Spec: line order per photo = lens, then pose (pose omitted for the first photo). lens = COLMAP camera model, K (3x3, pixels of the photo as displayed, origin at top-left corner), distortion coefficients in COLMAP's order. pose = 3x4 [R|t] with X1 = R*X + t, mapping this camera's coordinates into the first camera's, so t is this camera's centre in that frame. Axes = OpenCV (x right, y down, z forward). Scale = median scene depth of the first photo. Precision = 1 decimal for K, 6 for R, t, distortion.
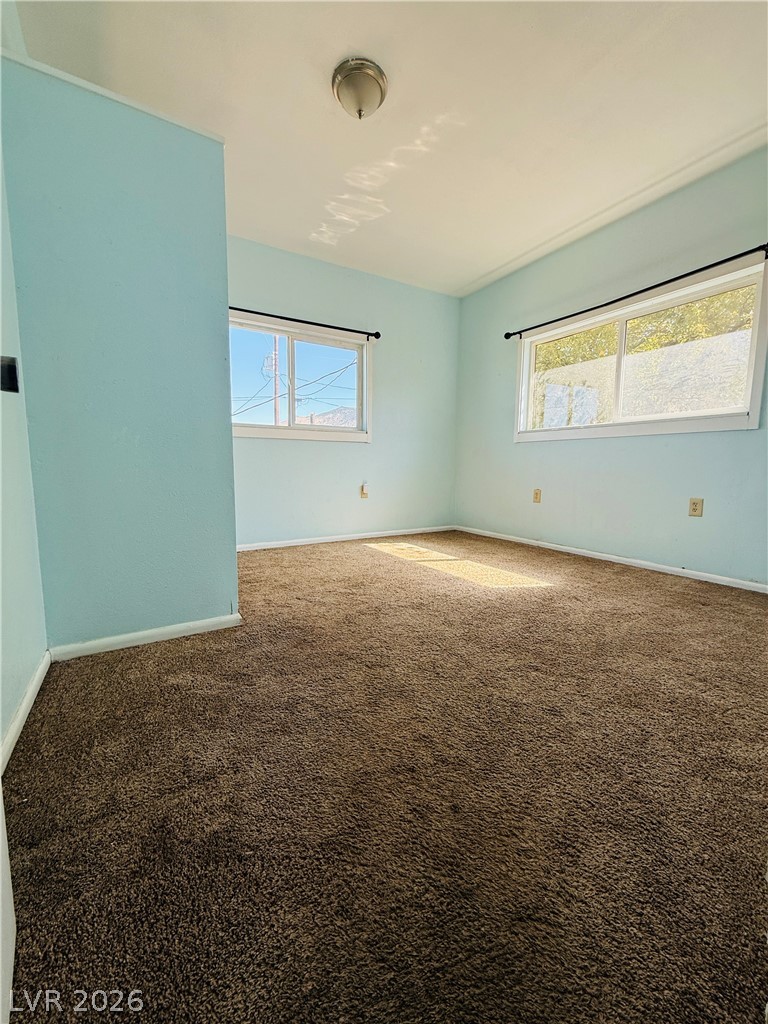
lens RADIAL K [[408.0, 0, 383.0], [0, 408.0, 508.7], [0, 0, 1]] dist [-0.000200, -0.000268]
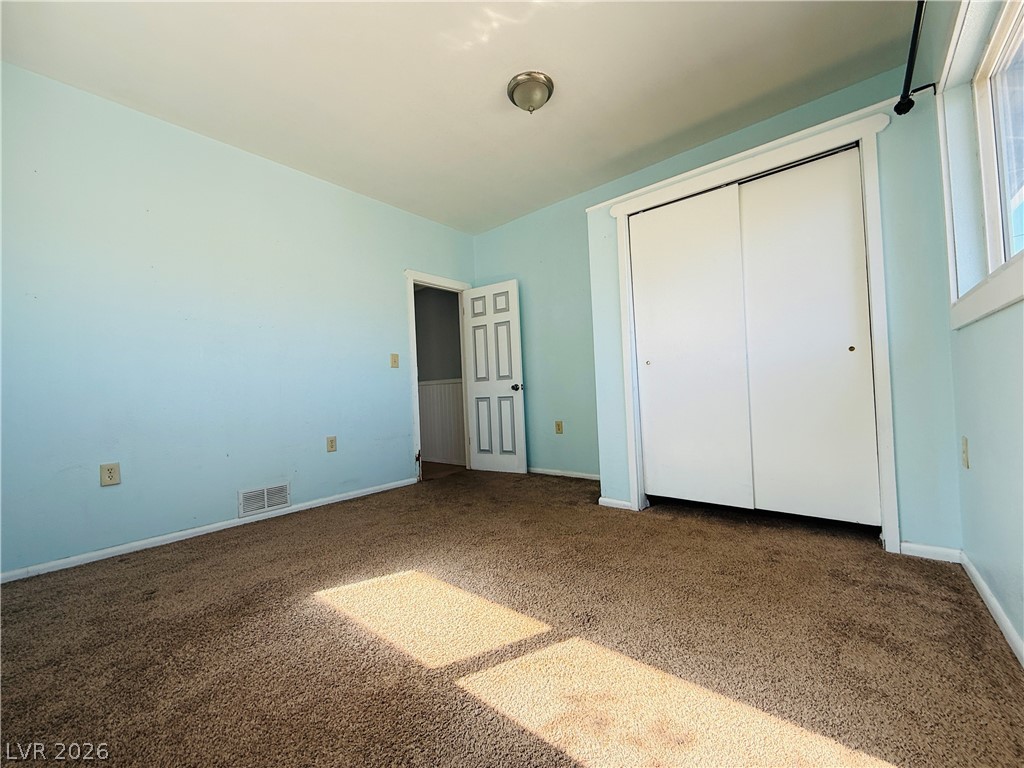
lens RADIAL K [[408.0, 0, 510.6], [0, 408.0, 385.7], [0, 0, 1]] dist [-0.000200, -0.000268]
pose [[-0.947289, 0.029514, -0.319017, 0.220556], [0.005520, 0.997104, 0.075856, -0.140445], [0.320332, 0.070096, -0.944708, 1.182995]]
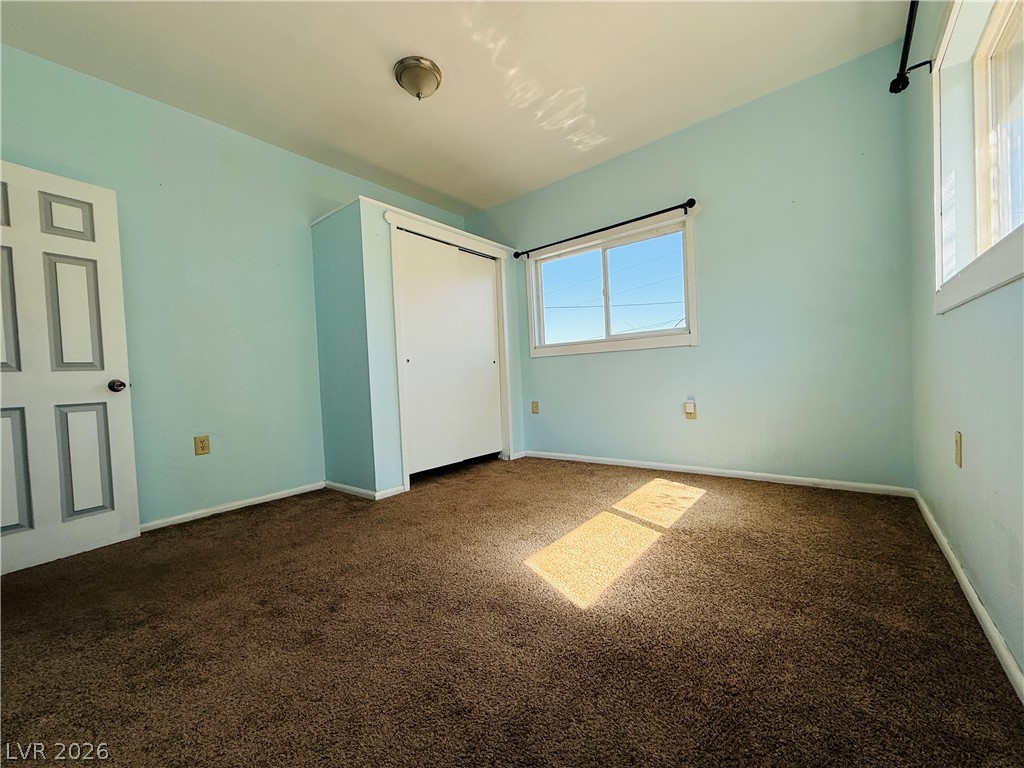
lens RADIAL K [[408.0, 0, 510.7], [0, 408.0, 384.6], [0, 0, 1]] dist [-0.000200, -0.000268]
pose [[0.336585, -0.000857, -0.941653, 0.625279], [-0.045668, 0.998808, -0.017233, -0.069638], [0.940545, 0.048804, 0.336144, 0.488621]]
